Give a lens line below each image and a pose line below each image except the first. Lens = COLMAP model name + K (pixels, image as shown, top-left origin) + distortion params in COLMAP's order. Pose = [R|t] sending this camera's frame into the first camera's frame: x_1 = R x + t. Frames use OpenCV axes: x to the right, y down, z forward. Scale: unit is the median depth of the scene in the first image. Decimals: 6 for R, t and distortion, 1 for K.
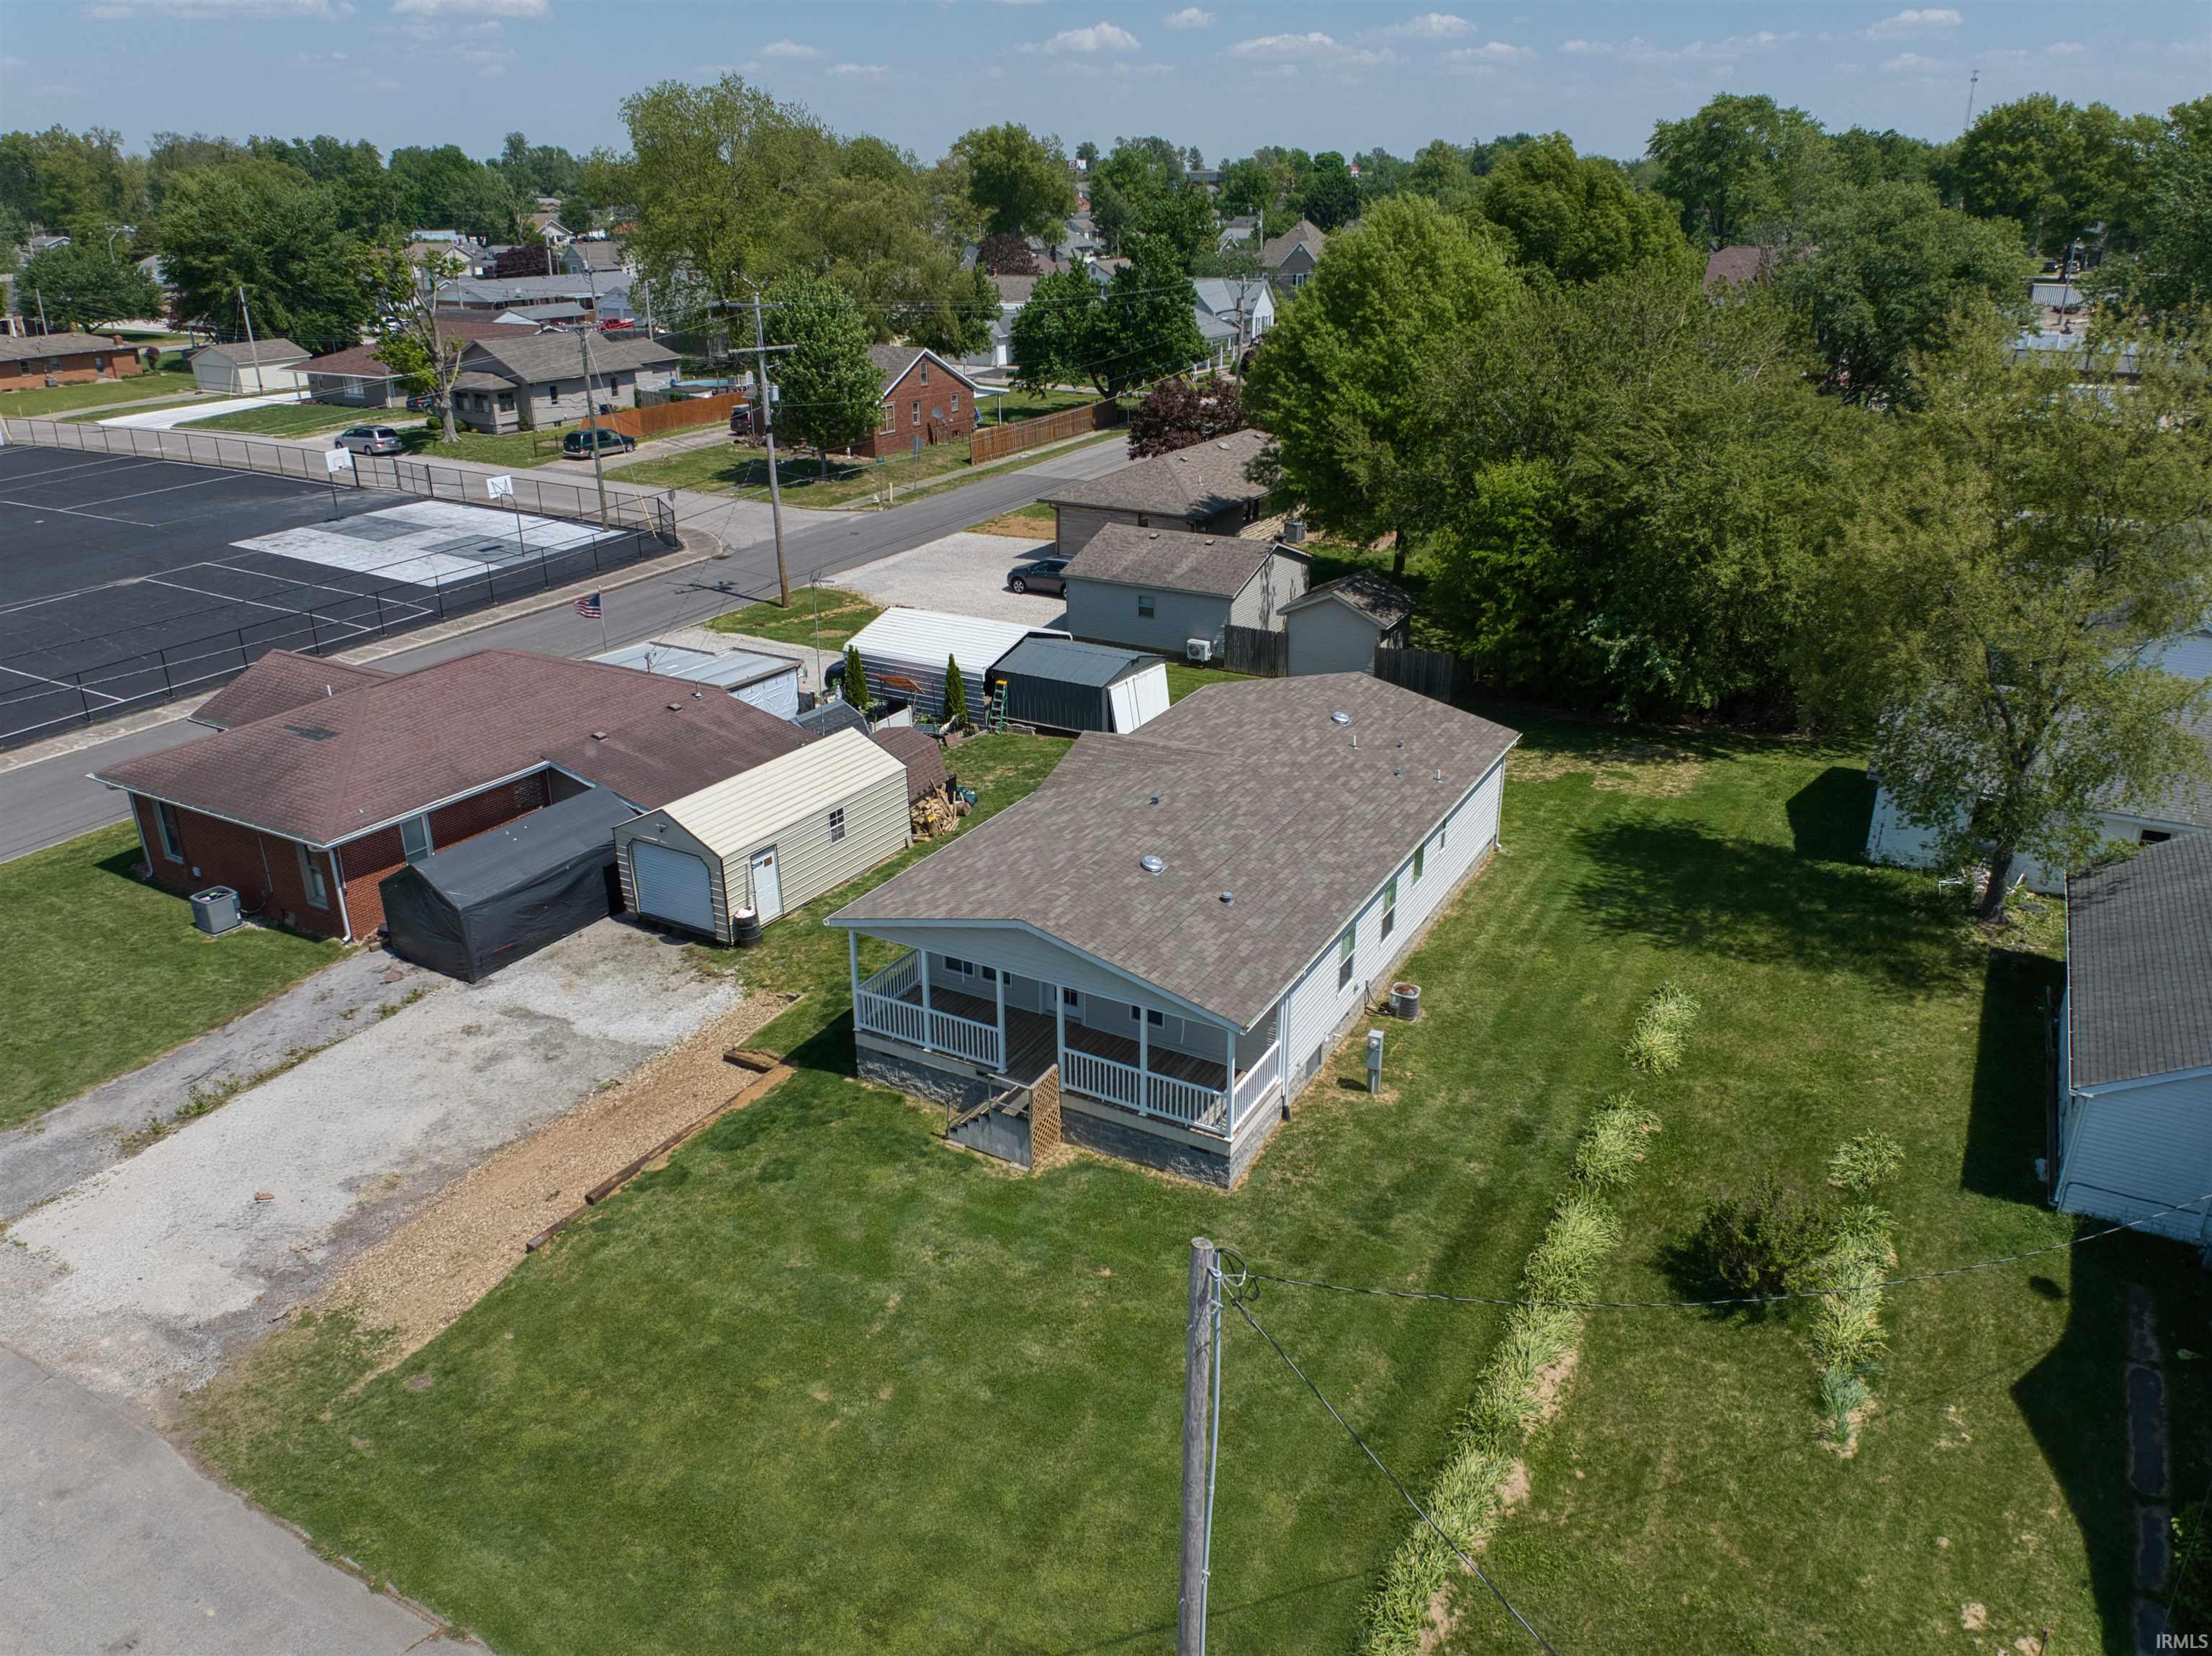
lens RADIAL K [[1571.2, 0, 1106.0], [0, 1571.2, 828.0], [0, 0, 1]] dist [0.026438, -0.048477]
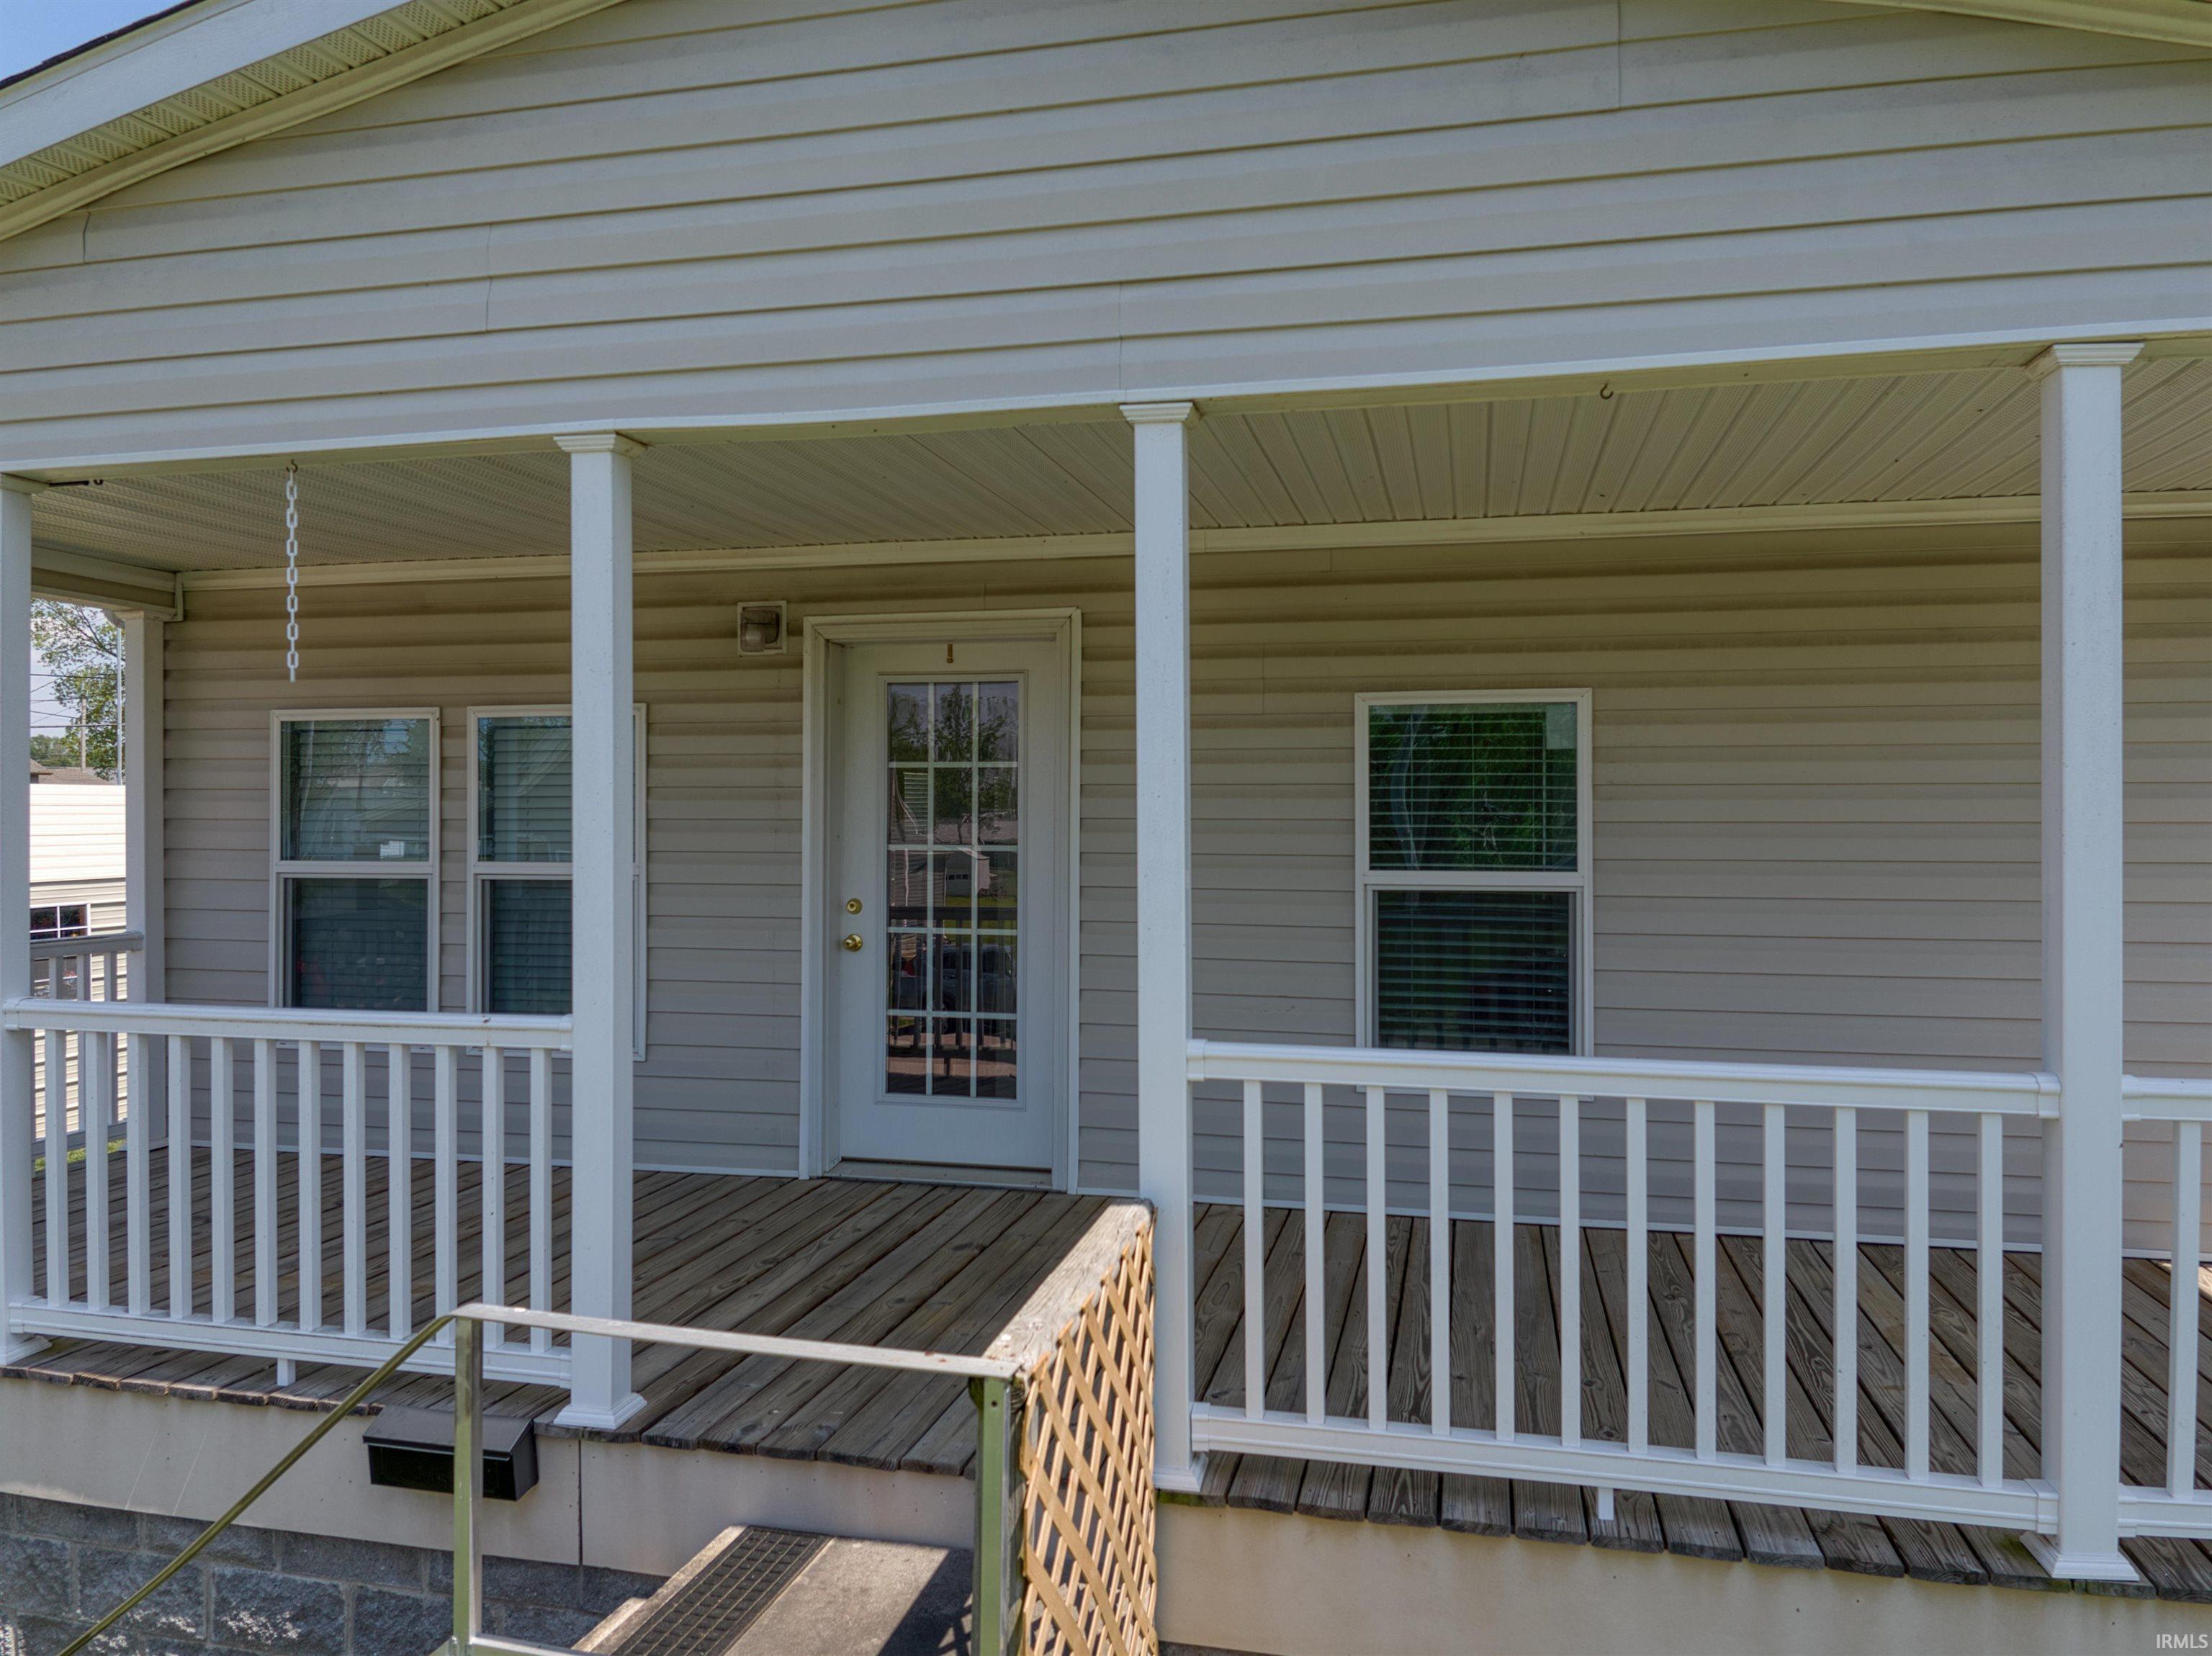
lens RADIAL K [[1571.2, 0, 1106.0], [0, 1571.2, 828.0], [0, 0, 1]] dist [0.026438, -0.048477]
pose [[0.963821, 0.000141, 0.266551, -0.062870], [0.099121, 0.928096, -0.358904, 0.164978], [-0.247436, 0.372340, 0.894505, 0.892501]]
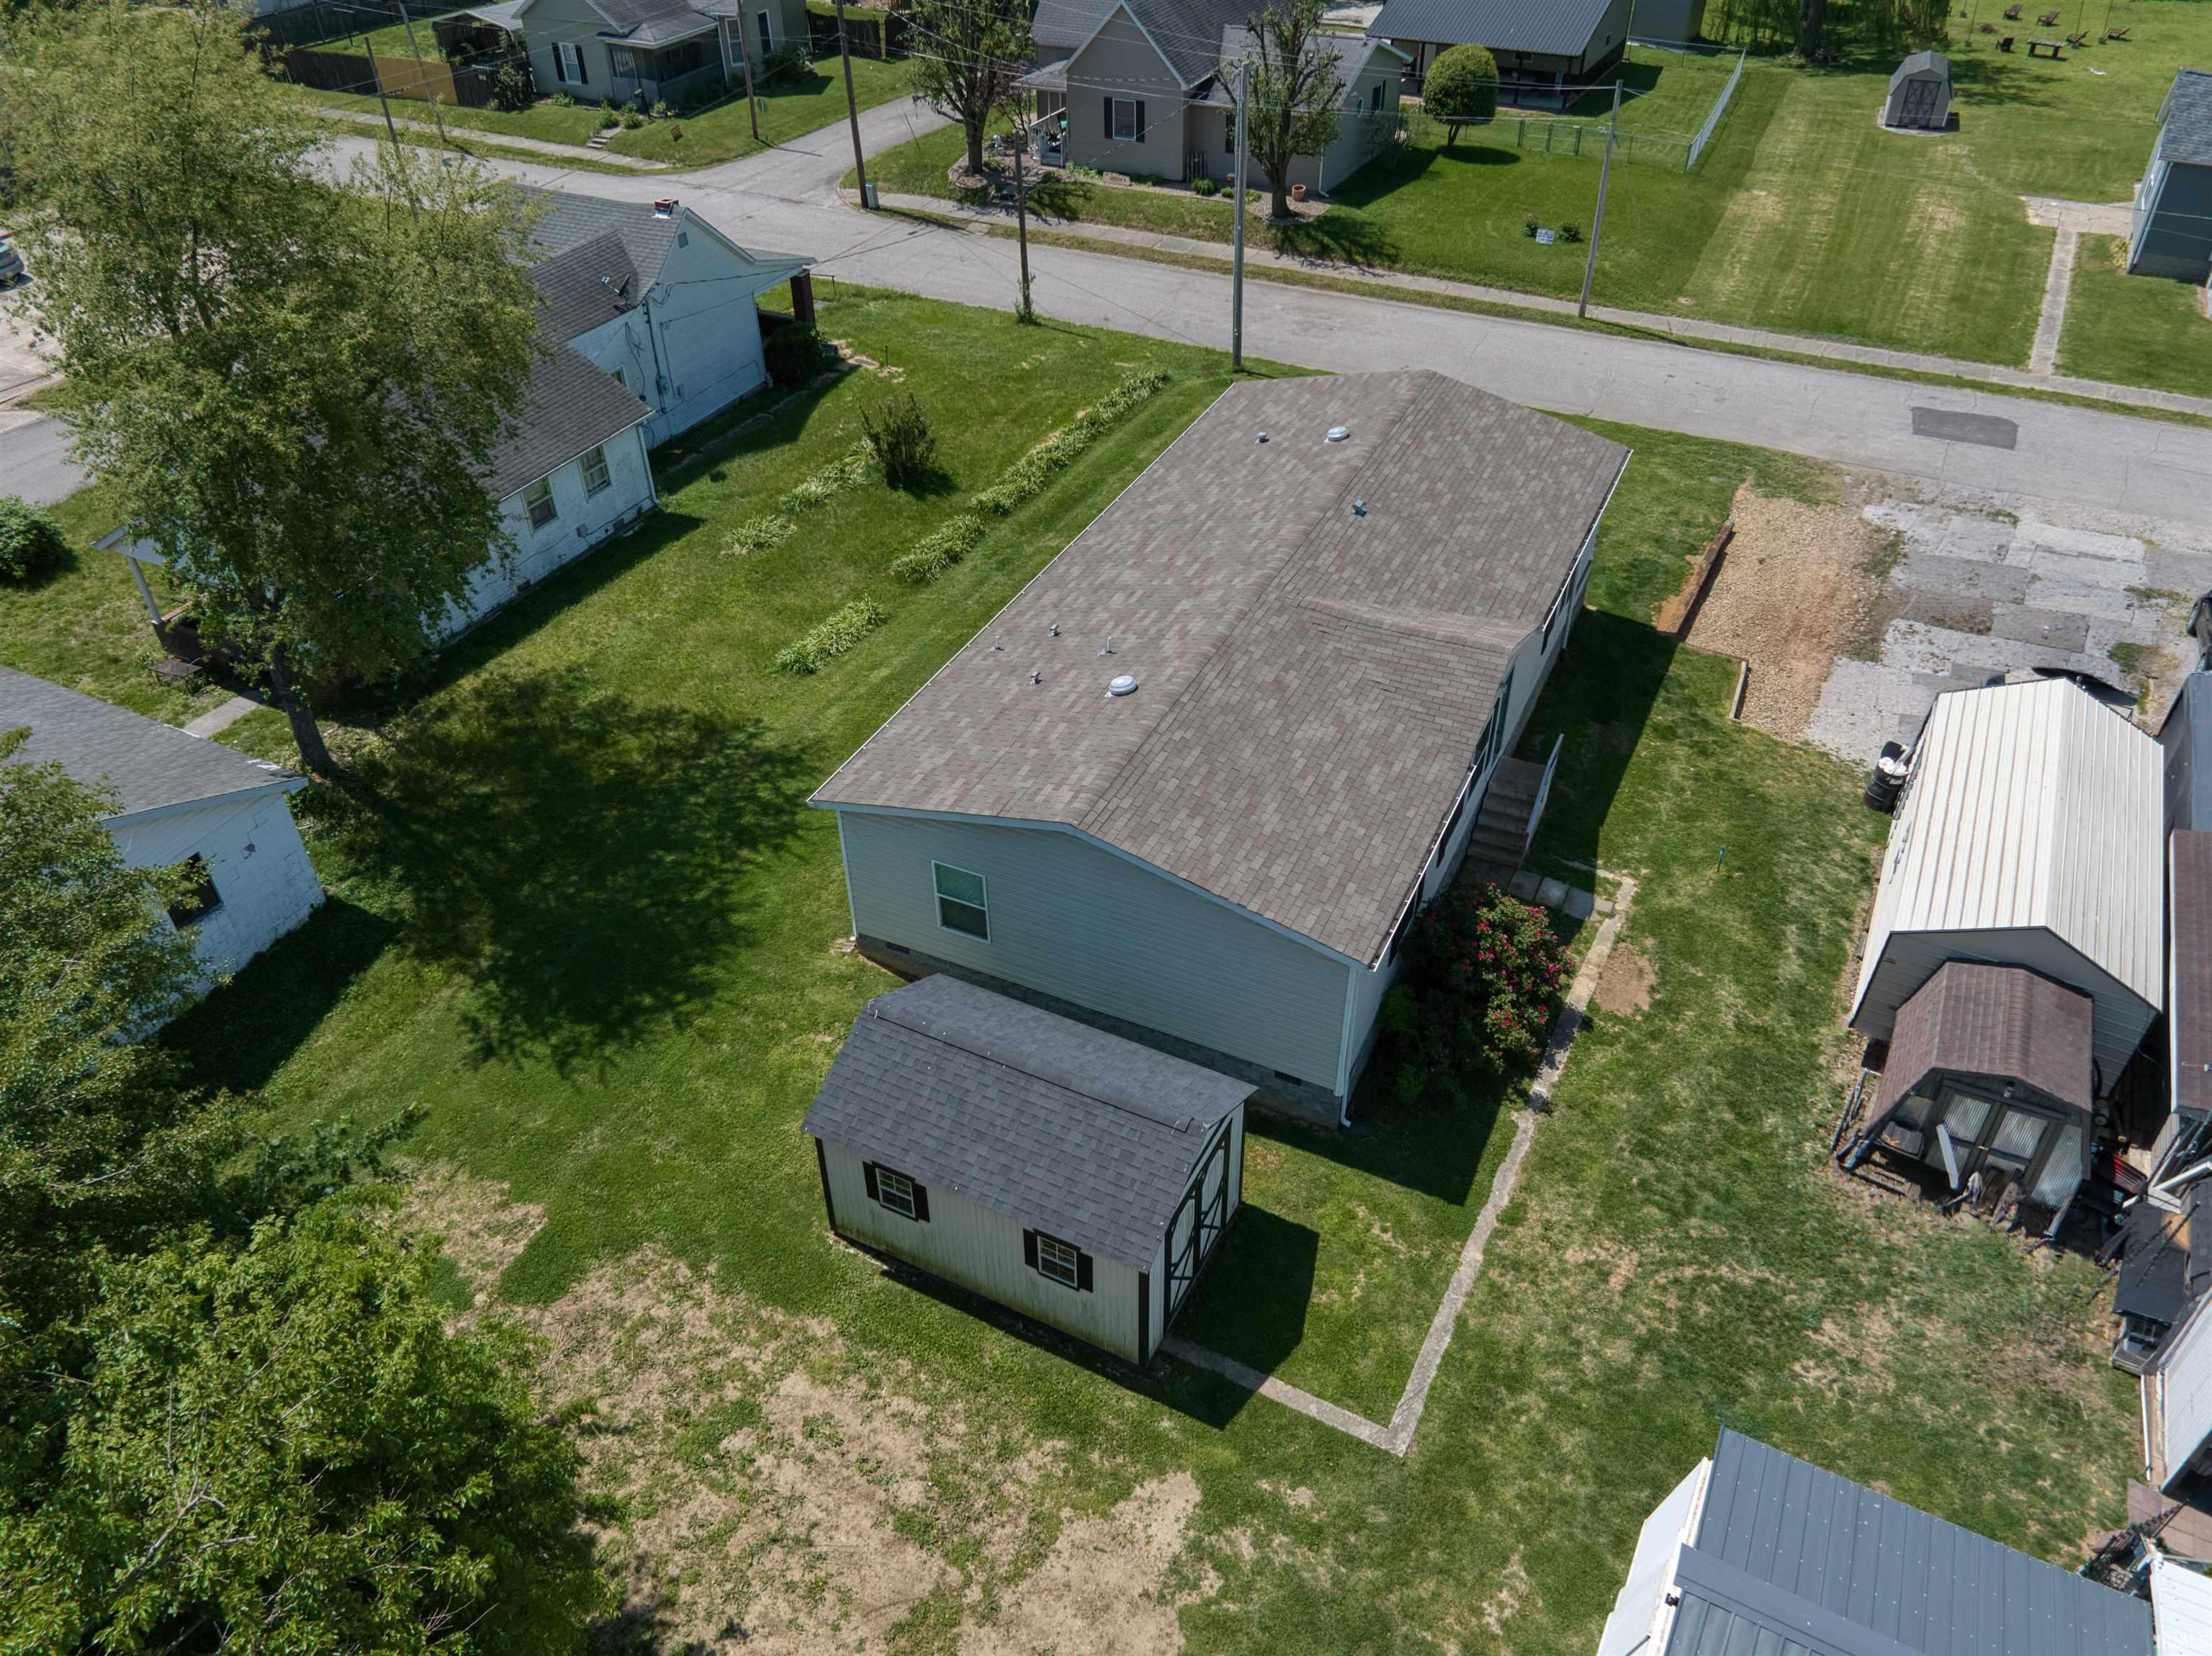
lens RADIAL K [[1573.7, 0, 1098.4], [0, 1573.7, 830.0], [0, 0, 1]] dist [0.001245, 0.000548]
pose [[-0.999116, 0.036369, -0.021091, 0.230588], [-0.001747, 0.465321, 0.885141, -0.822535], [0.042006, 0.884395, -0.464846, 1.807026]]
